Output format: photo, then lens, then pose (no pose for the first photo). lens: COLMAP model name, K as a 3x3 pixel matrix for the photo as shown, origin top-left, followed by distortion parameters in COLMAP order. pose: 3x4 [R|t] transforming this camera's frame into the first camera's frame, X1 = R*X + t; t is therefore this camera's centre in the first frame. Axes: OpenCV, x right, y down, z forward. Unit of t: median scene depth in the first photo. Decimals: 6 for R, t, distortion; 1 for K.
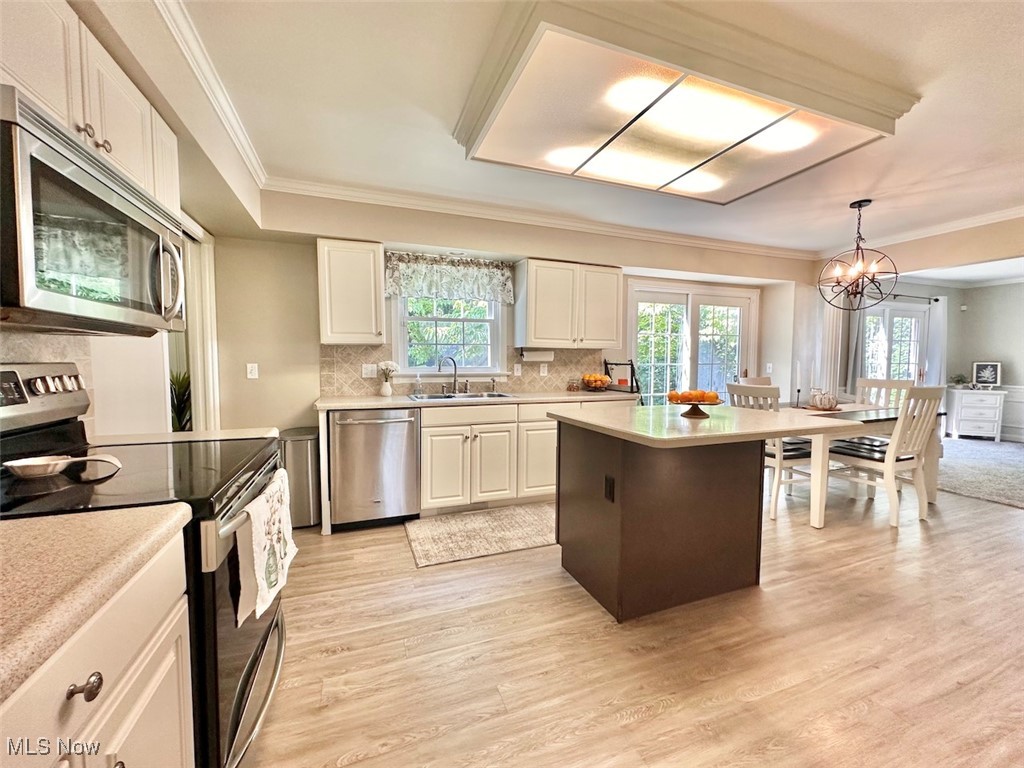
lens RADIAL K [[409.3, 0, 512.3], [0, 409.3, 386.6], [0, 0, 1]] dist [-0.000773, -0.000223]
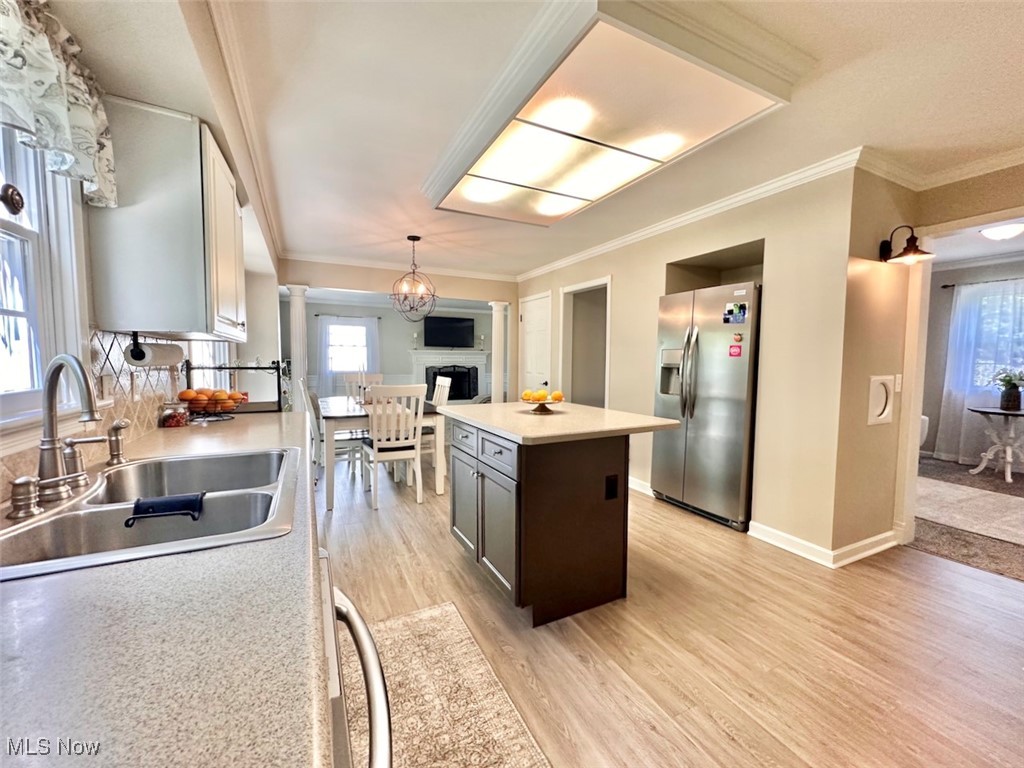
lens RADIAL K [[409.3, 0, 512.3], [0, 409.3, 386.6], [0, 0, 1]] dist [-0.000773, -0.000223]
pose [[-0.098812, -0.072002, 0.992498, -0.448922], [0.059701, 0.995153, 0.078138, -0.061910], [-0.993314, 0.066974, -0.094035, 0.783411]]
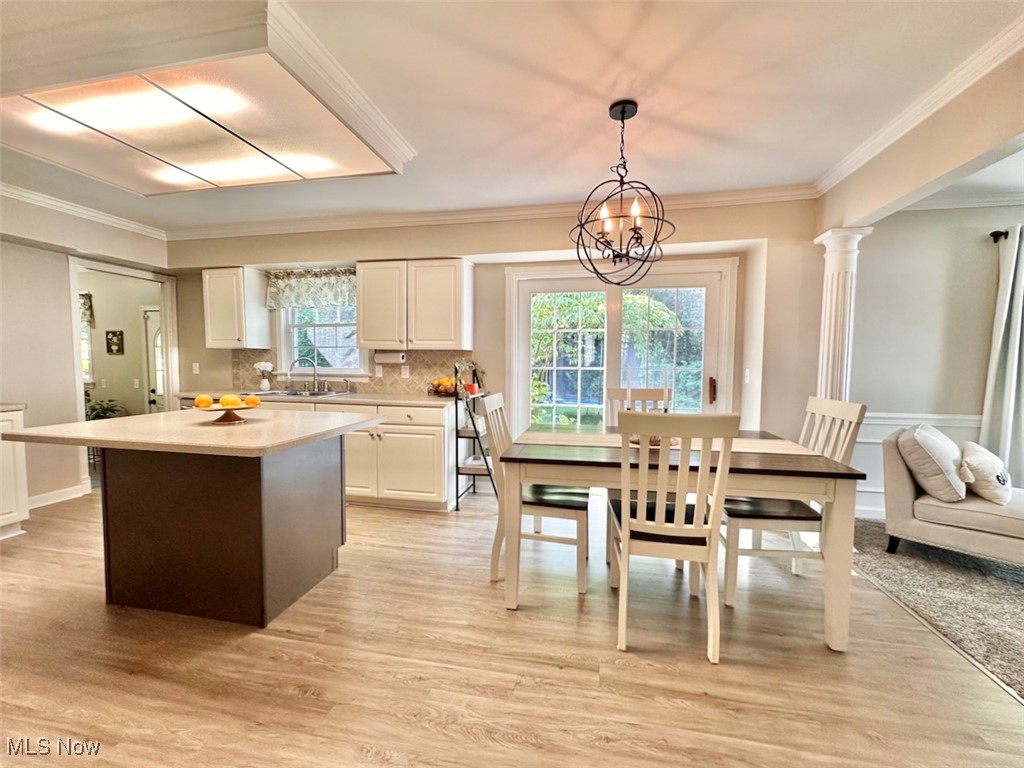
lens RADIAL K [[409.3, 0, 512.3], [0, 409.3, 386.6], [0, 0, 1]] dist [-0.000773, -0.000223]
pose [[0.843378, 0.037675, -0.535999, 0.981008], [-0.040409, 0.999161, 0.006648, -0.026806], [0.535800, 0.016052, 0.844192, 0.369572]]
